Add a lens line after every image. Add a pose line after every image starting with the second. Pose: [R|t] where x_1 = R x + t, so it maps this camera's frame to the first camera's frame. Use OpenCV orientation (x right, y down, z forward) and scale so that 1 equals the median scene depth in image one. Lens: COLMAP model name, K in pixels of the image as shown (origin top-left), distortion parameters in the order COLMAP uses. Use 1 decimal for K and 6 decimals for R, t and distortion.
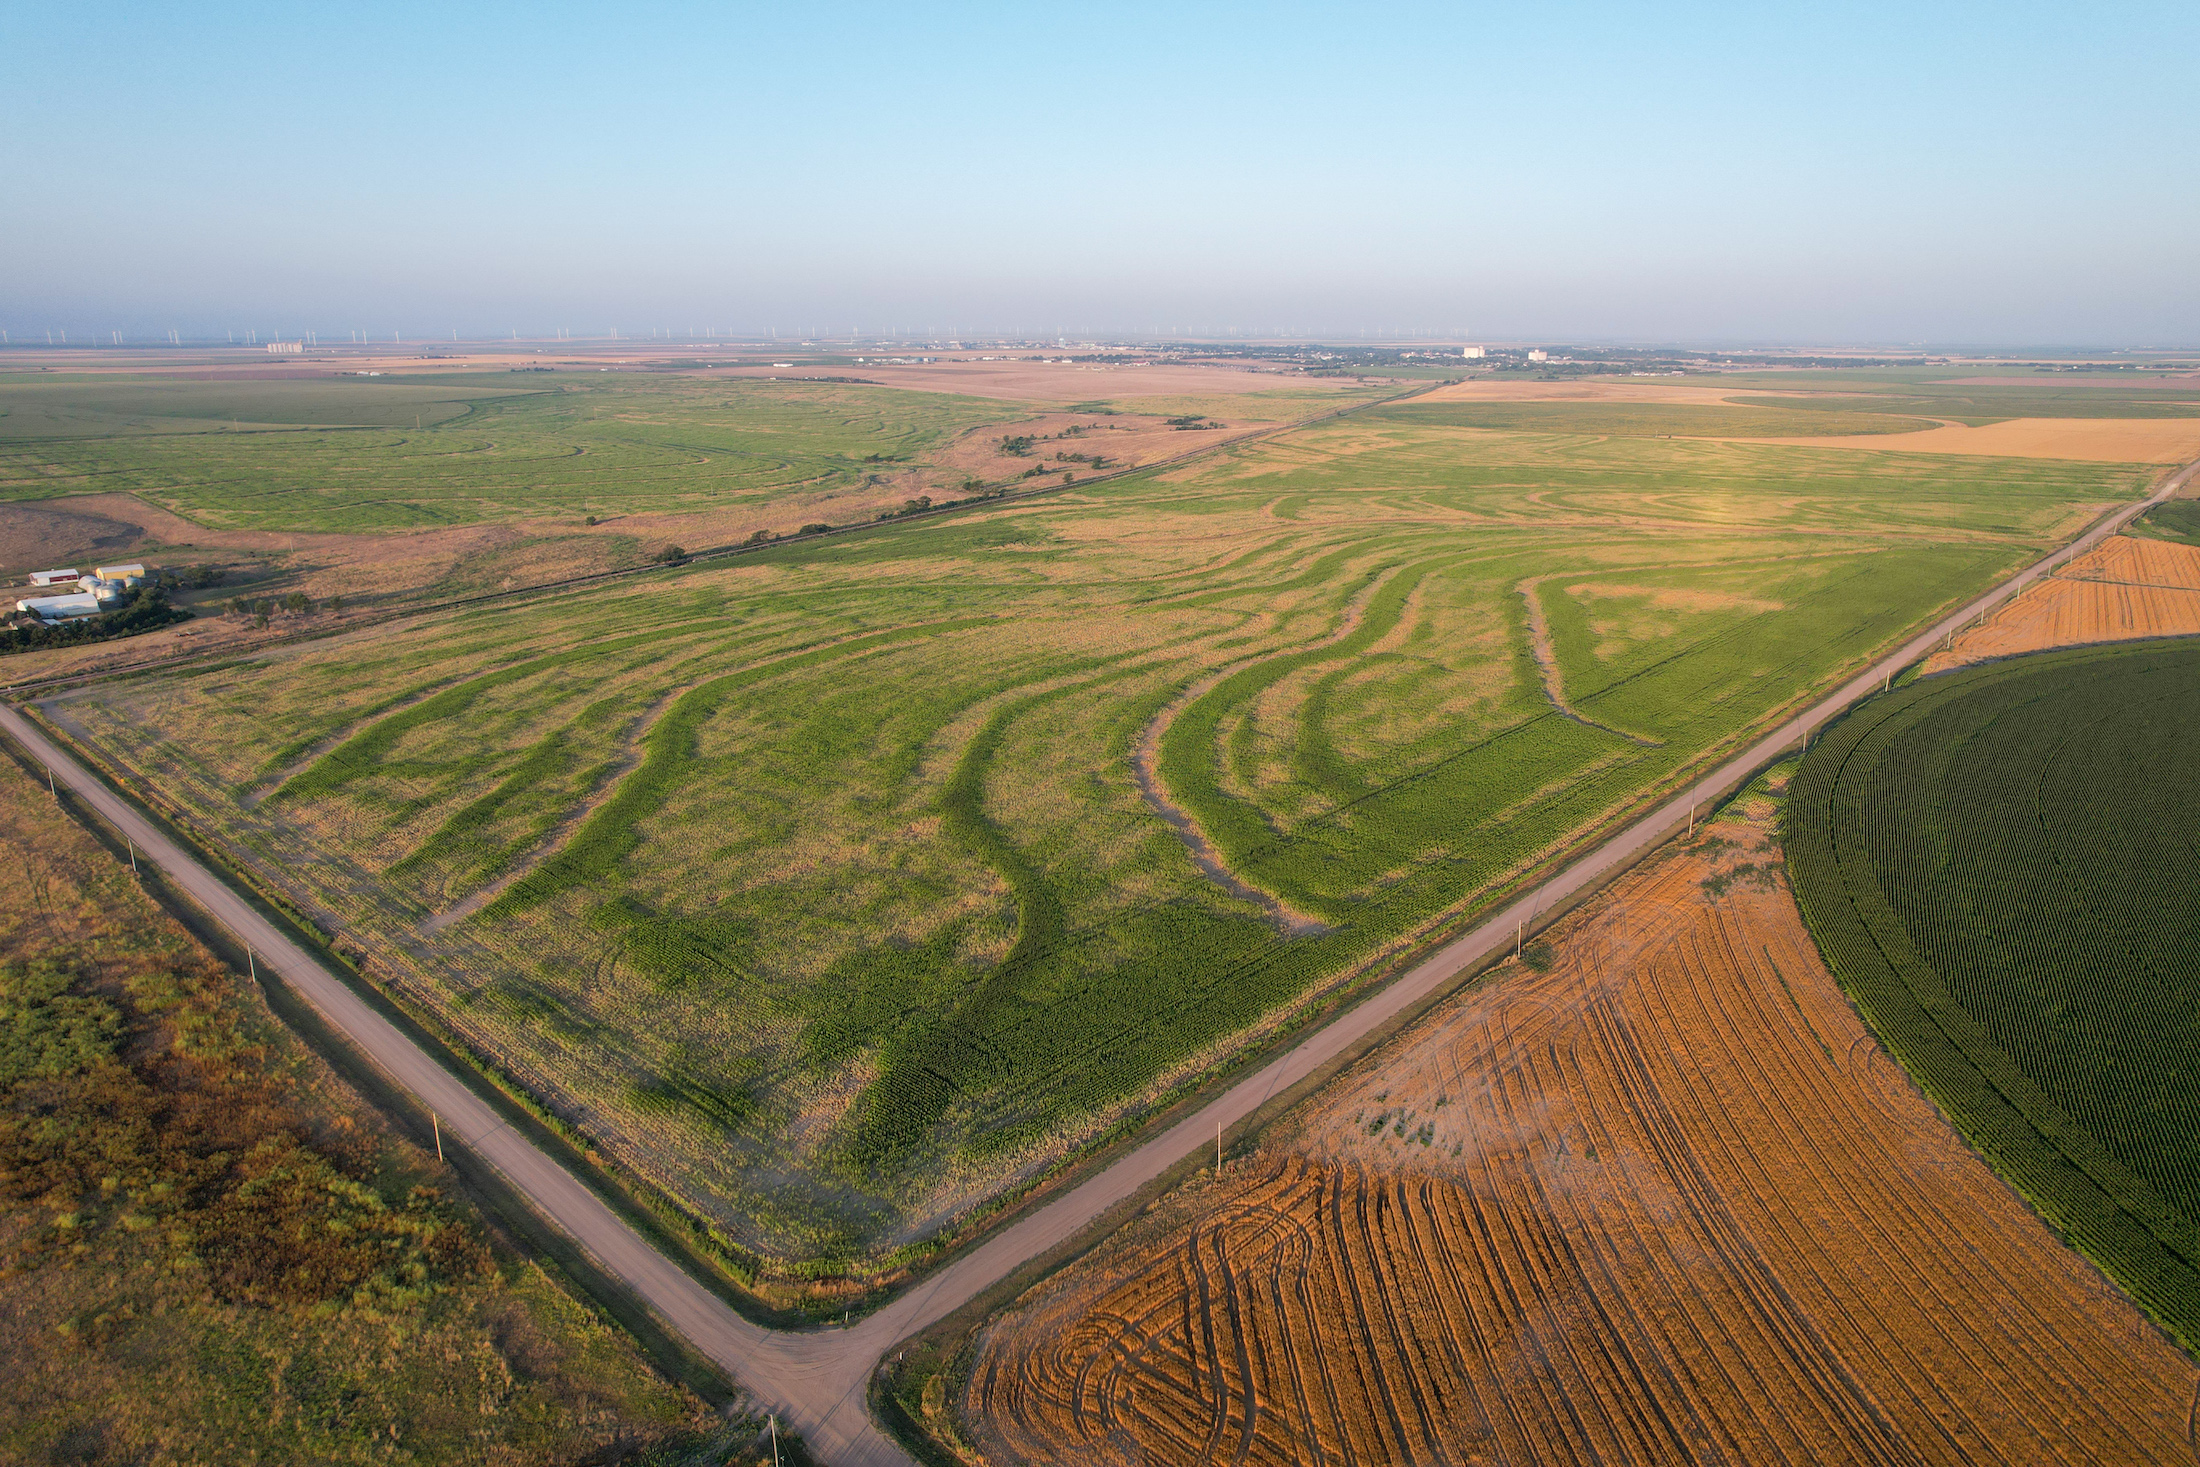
lens RADIAL K [[1398.1, 0, 1101.1], [0, 1398.1, 727.0], [0, 0, 1]] dist [-0.074177, 0.066836]
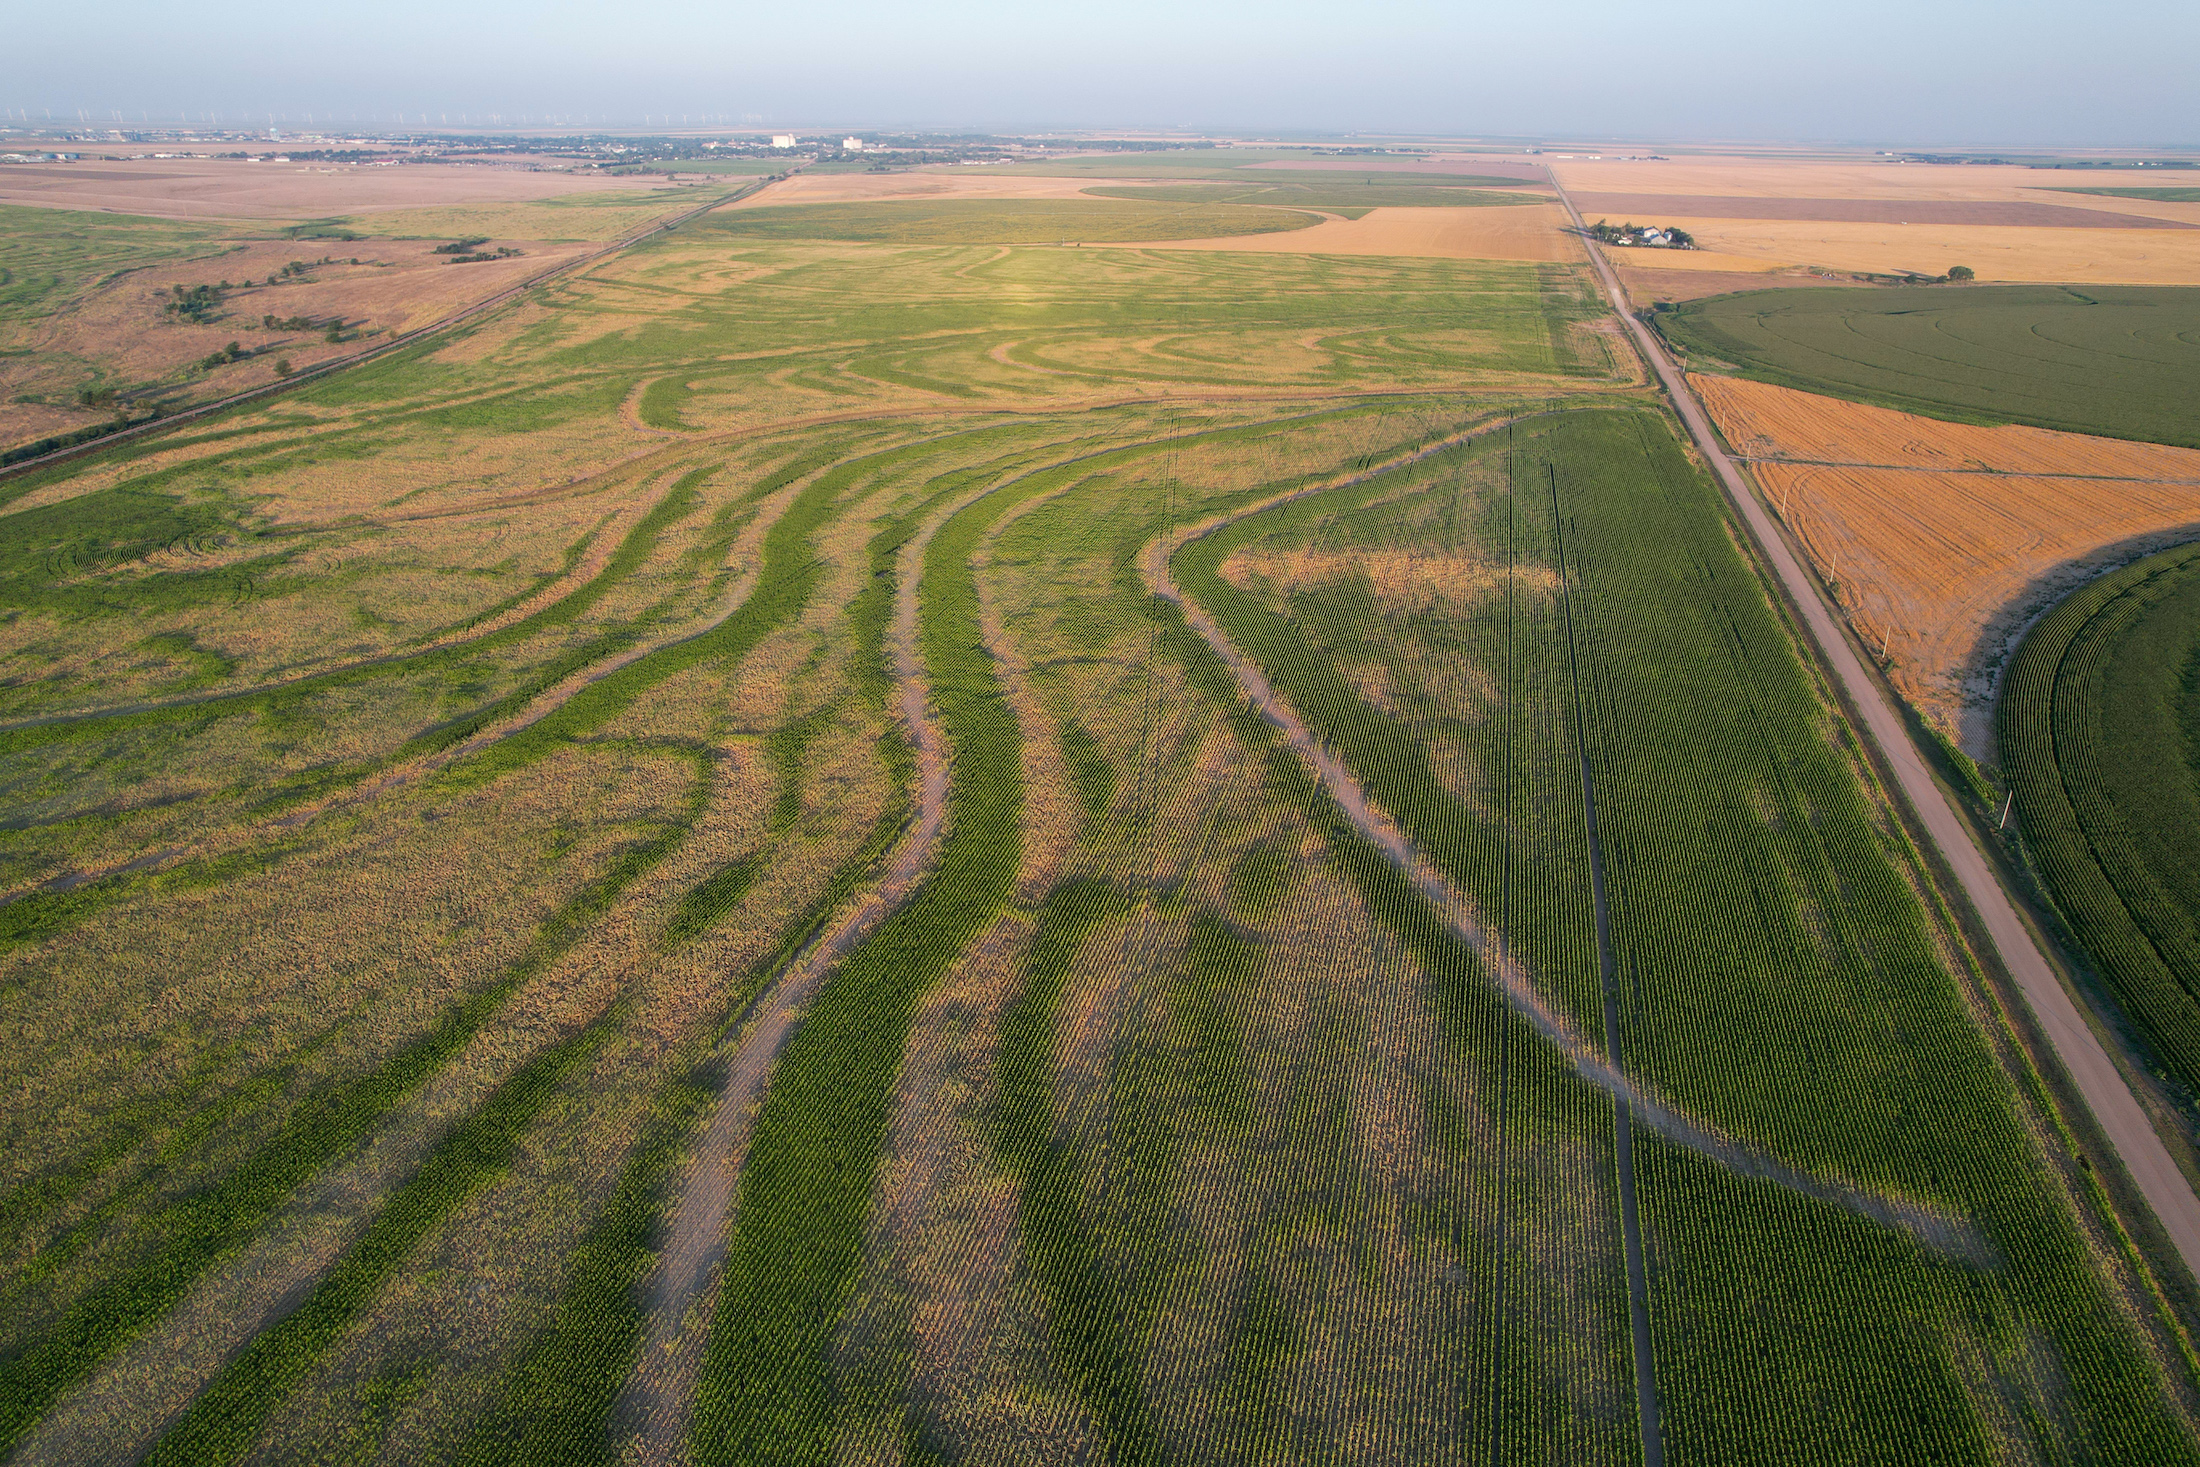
lens RADIAL K [[1398.1, 0, 1101.3], [0, 1398.1, 733.7], [0, 0, 1]] dist [-0.074177, 0.066836]
pose [[0.889951, -0.180569, 0.418787, 0.027209], [0.119144, 0.978442, 0.168688, -0.134836], [-0.440218, -0.100228, 0.892279, 0.469604]]
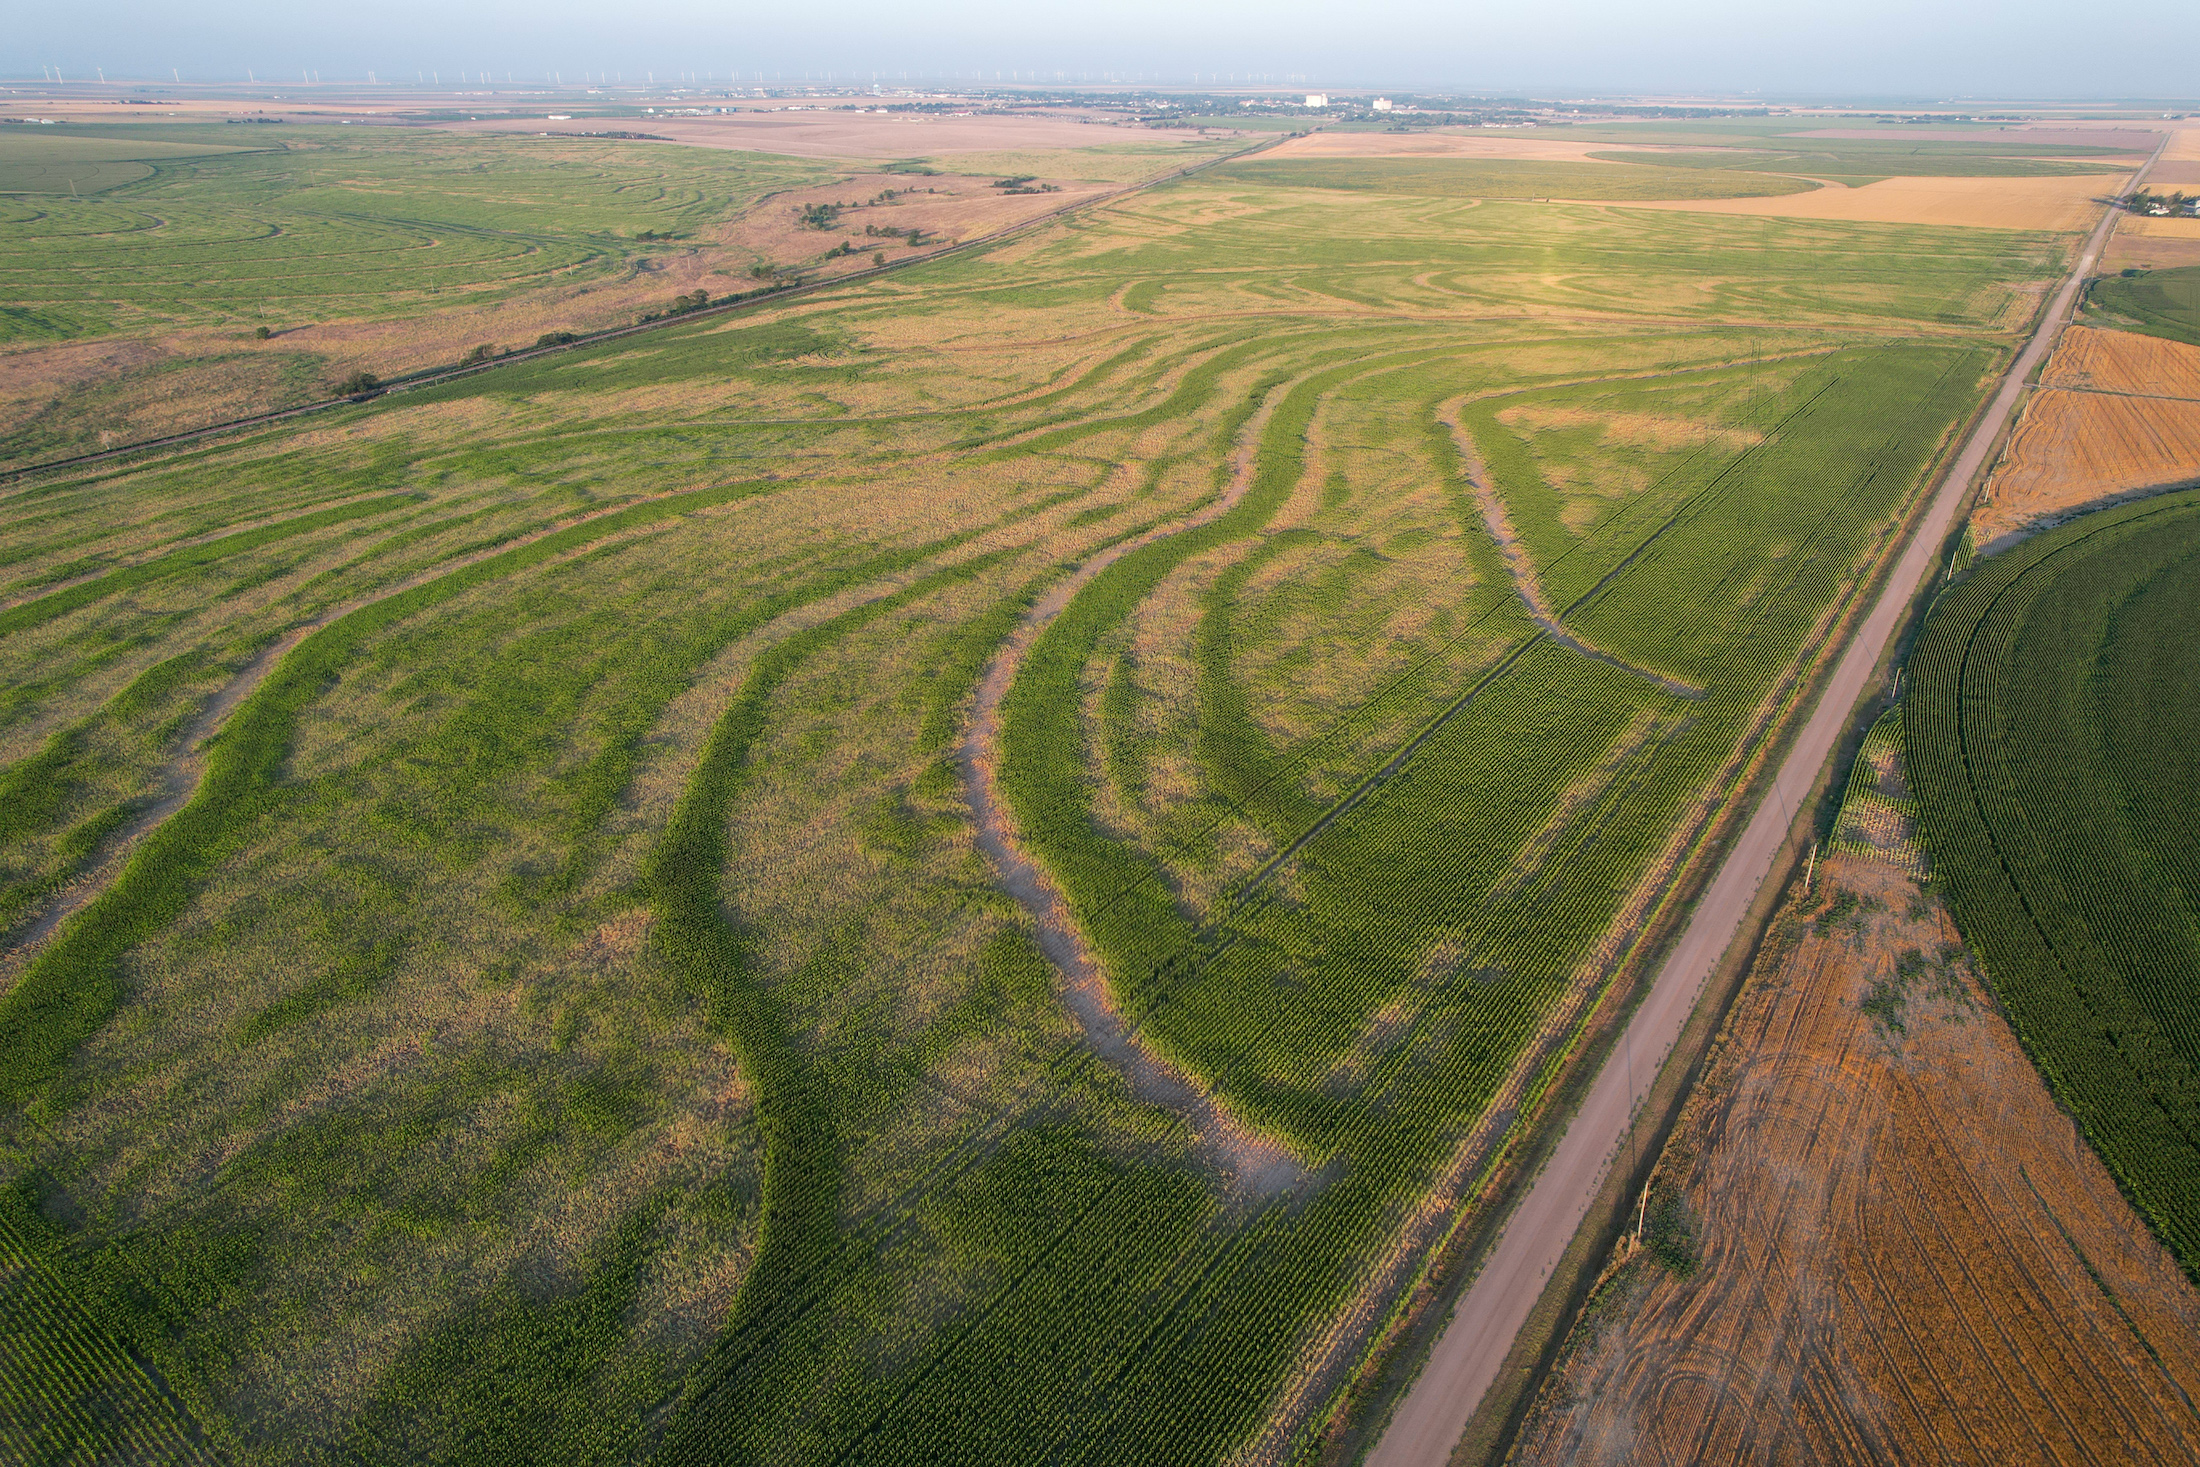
lens RADIAL K [[1398.1, 0, 1100.8], [0, 1398.1, 728.6], [0, 0, 1]] dist [-0.074177, 0.066836]
pose [[0.993103, -0.045765, 0.107942, 0.010849], [0.027505, 0.985918, 0.164952, -0.057587], [-0.113971, -0.160845, 0.980377, 0.201041]]
